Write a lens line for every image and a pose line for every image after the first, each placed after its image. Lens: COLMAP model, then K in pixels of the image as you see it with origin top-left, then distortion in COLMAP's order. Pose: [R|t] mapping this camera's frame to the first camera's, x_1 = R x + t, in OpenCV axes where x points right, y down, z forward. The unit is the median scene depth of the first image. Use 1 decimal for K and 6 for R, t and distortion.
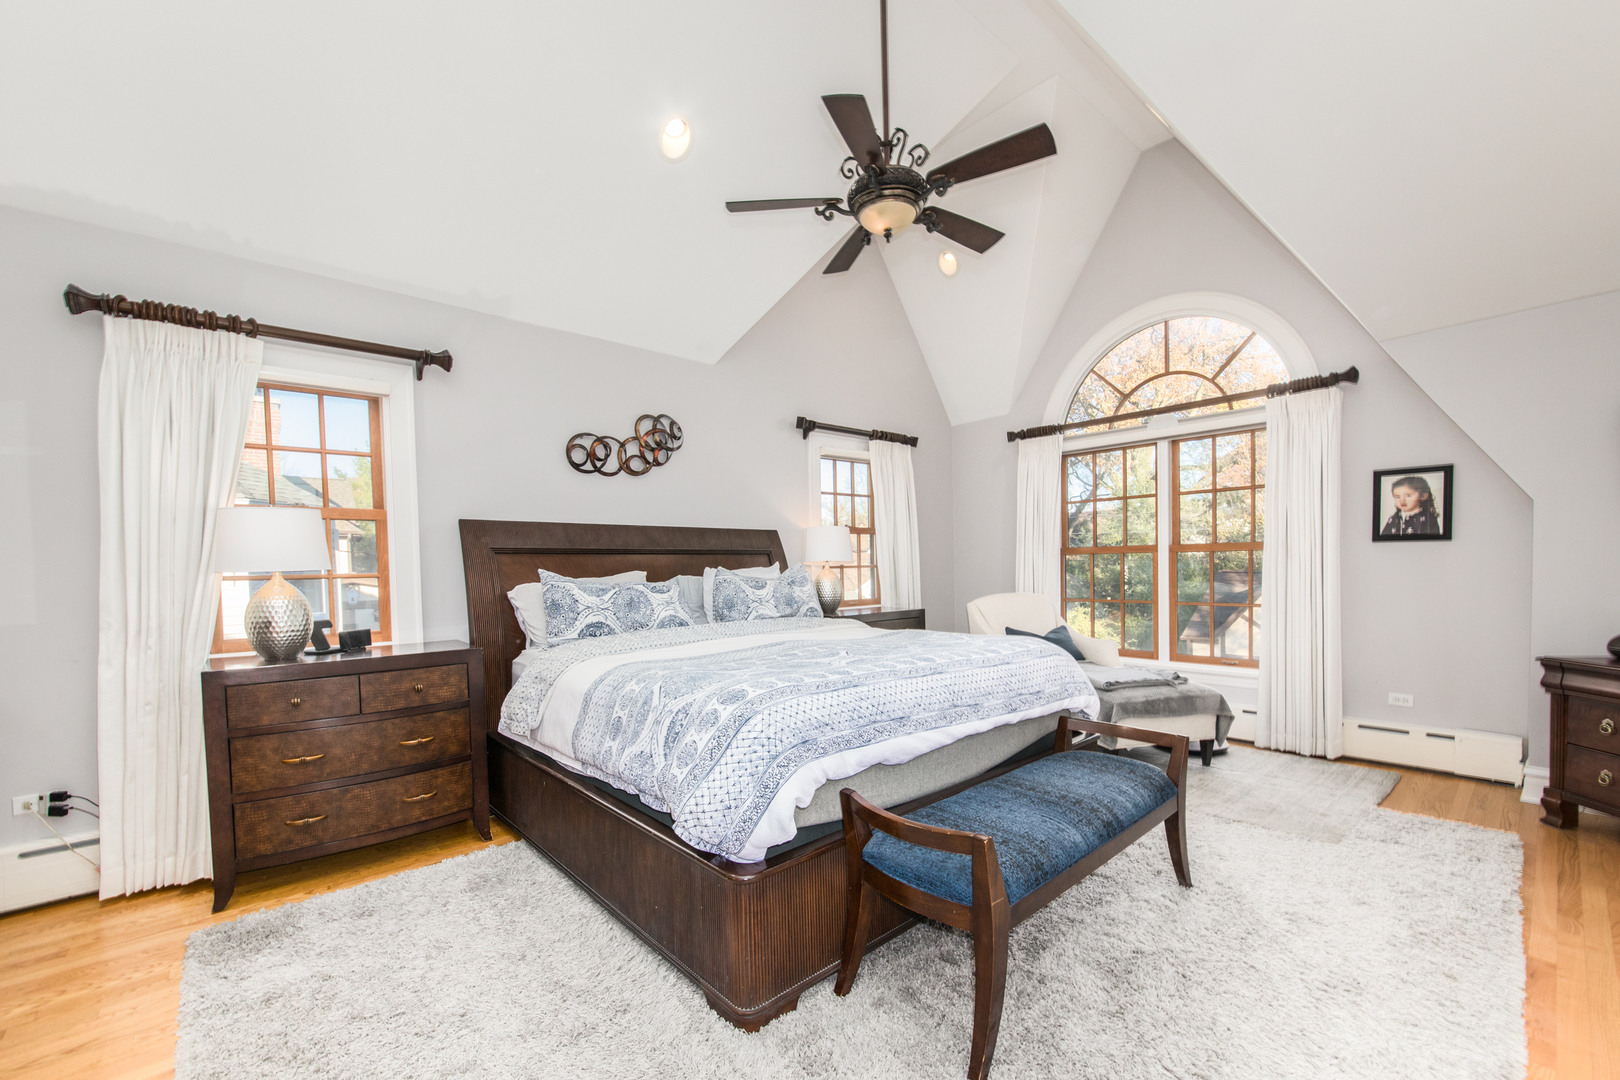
lens RADIAL K [[661.8, 0, 806.9], [0, 661.8, 561.7], [0, 0, 1]] dist [0.000145, -0.000002]
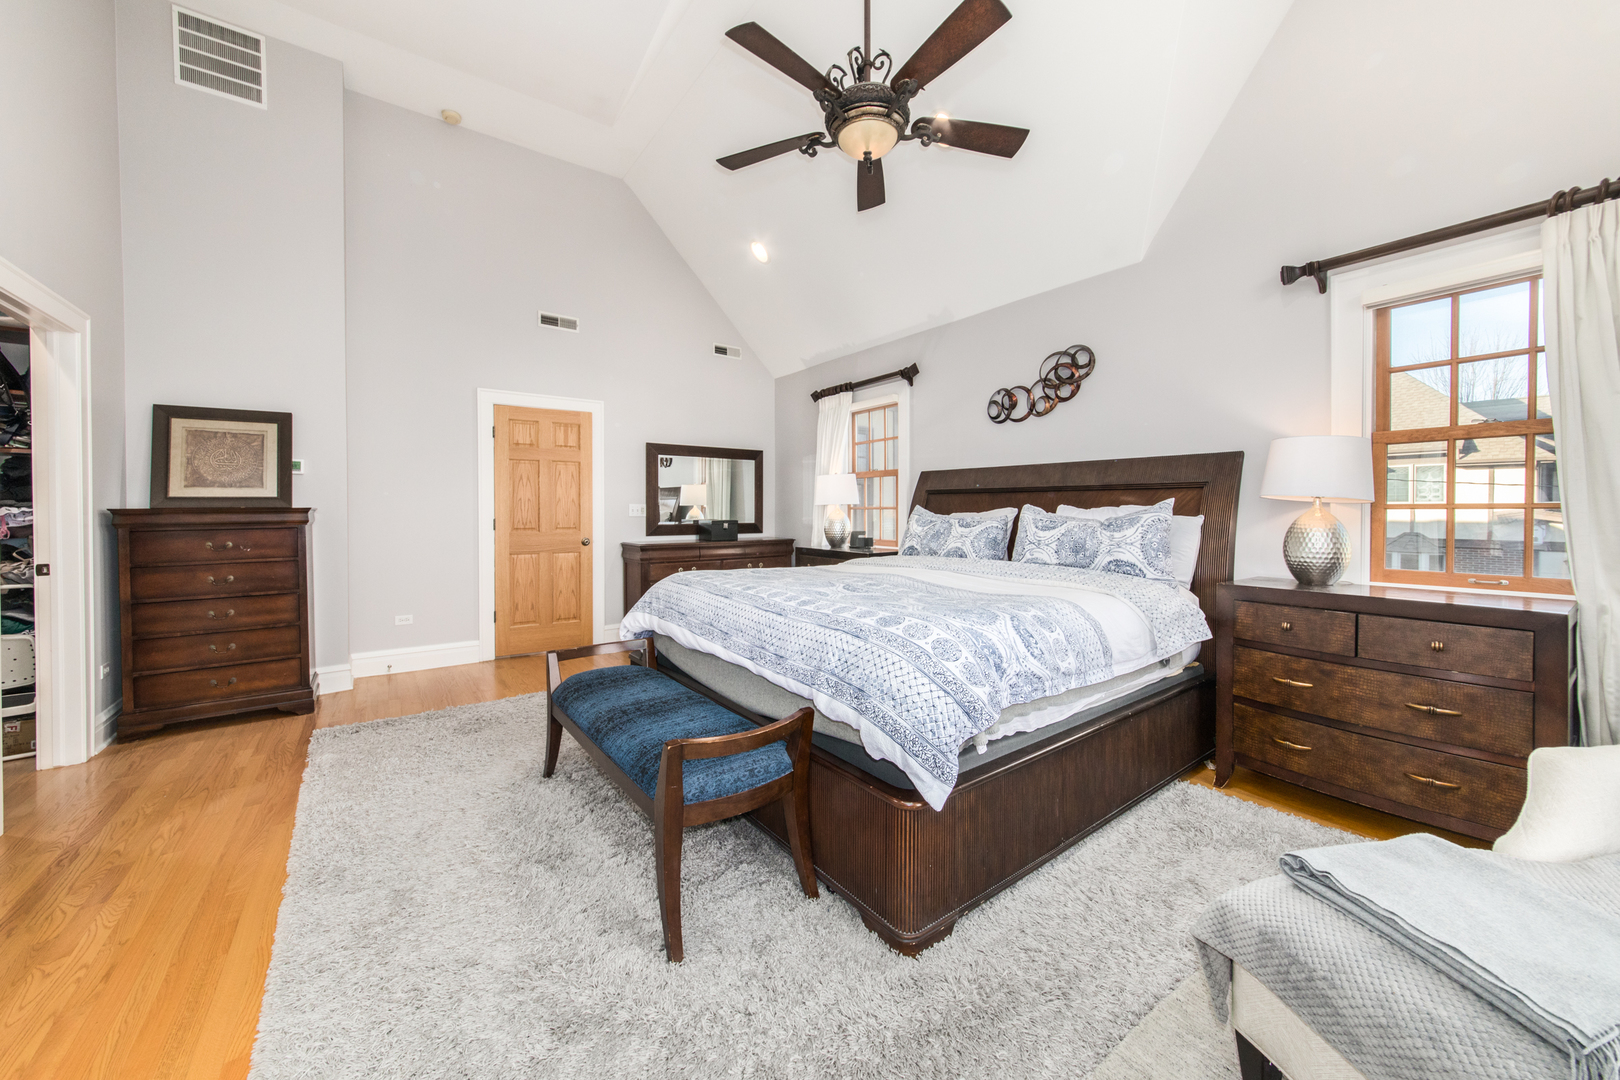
lens RADIAL K [[591.7, 0, 807.4], [0, 591.7, 507.1], [0, 0, 1]] dist [-0.000047, -0.000032]
pose [[-0.090313, 0.008622, -0.995876, 0.724571], [0.001070, 0.999963, 0.008560, 0.003891], [0.995913, -0.000293, -0.090319, 0.743807]]
